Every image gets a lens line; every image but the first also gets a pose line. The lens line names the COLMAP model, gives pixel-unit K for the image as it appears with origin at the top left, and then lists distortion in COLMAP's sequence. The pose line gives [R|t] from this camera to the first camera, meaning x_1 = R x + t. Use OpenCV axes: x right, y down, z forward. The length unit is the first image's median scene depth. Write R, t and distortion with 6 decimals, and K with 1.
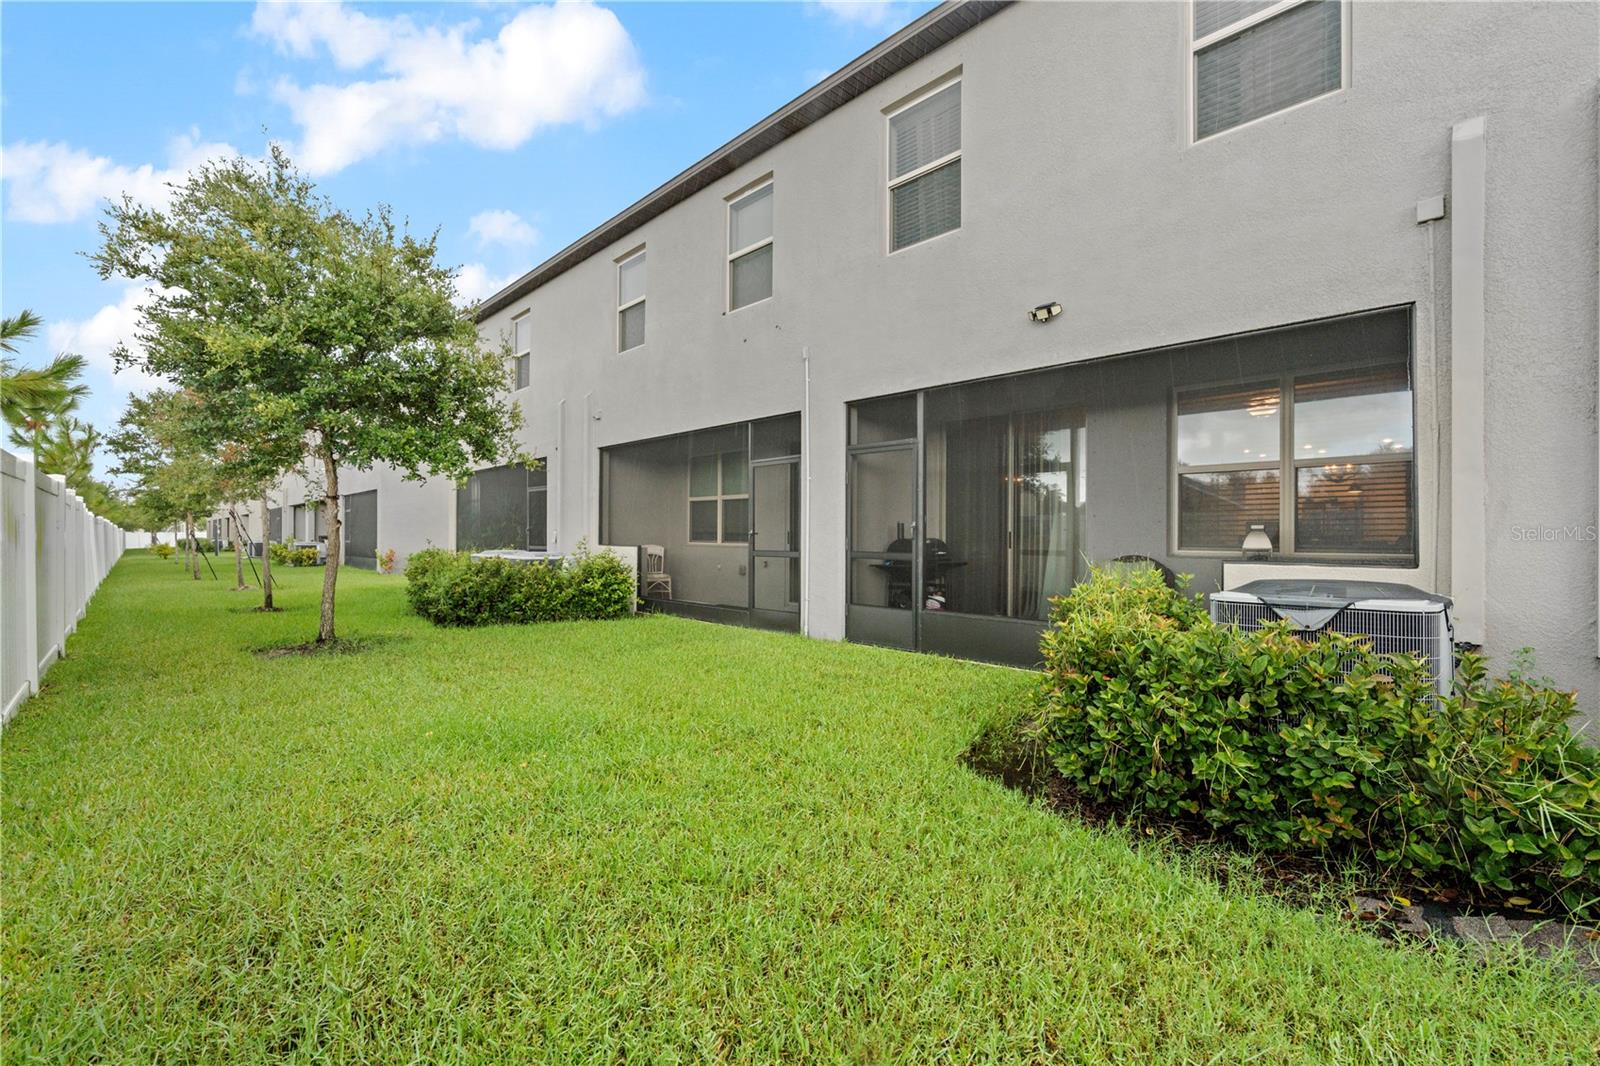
lens RADIAL K [[718.5, 0, 791.9], [0, 718.5, 534.2], [0, 0, 1]] dist [-0.005598, 0.003381]
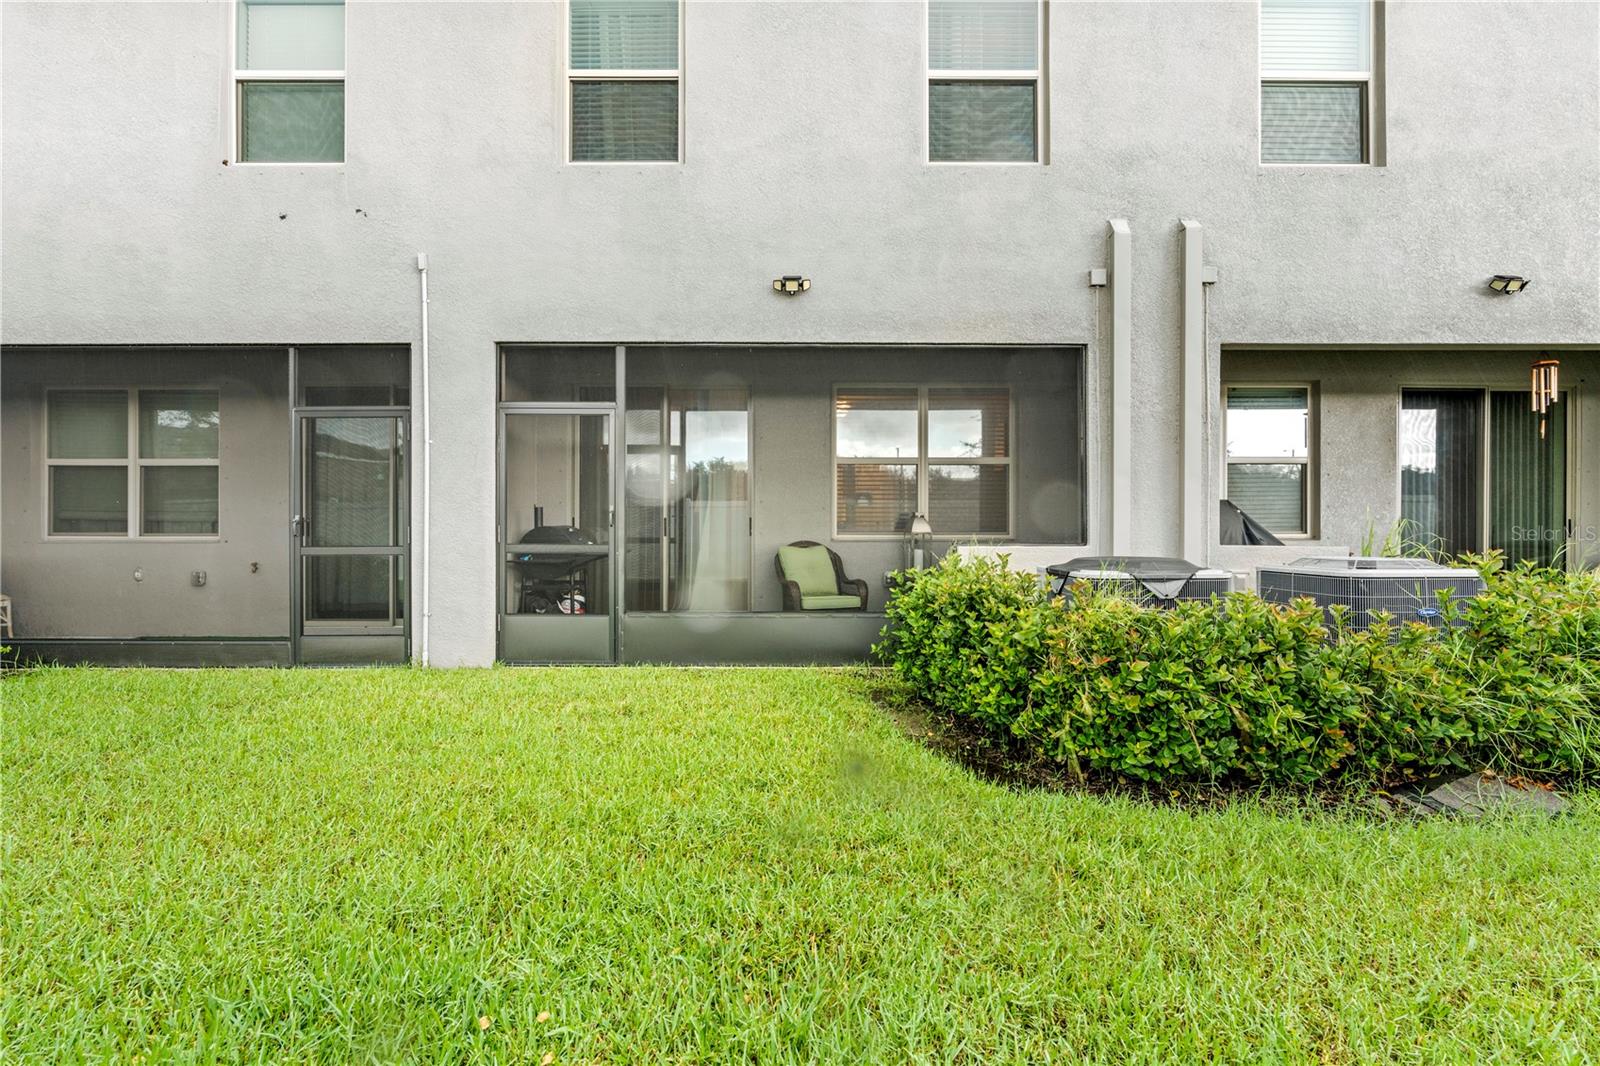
lens RADIAL K [[713.3, 0, 800.0], [0, 713.3, 524.9], [0, 0, 1]] dist [-0.005631, 0.000020]
pose [[0.675525, -0.008316, 0.737290, -0.273978], [0.003061, 0.999959, 0.008475, -0.001649], [-0.737330, -0.003468, 0.675523, 0.295667]]
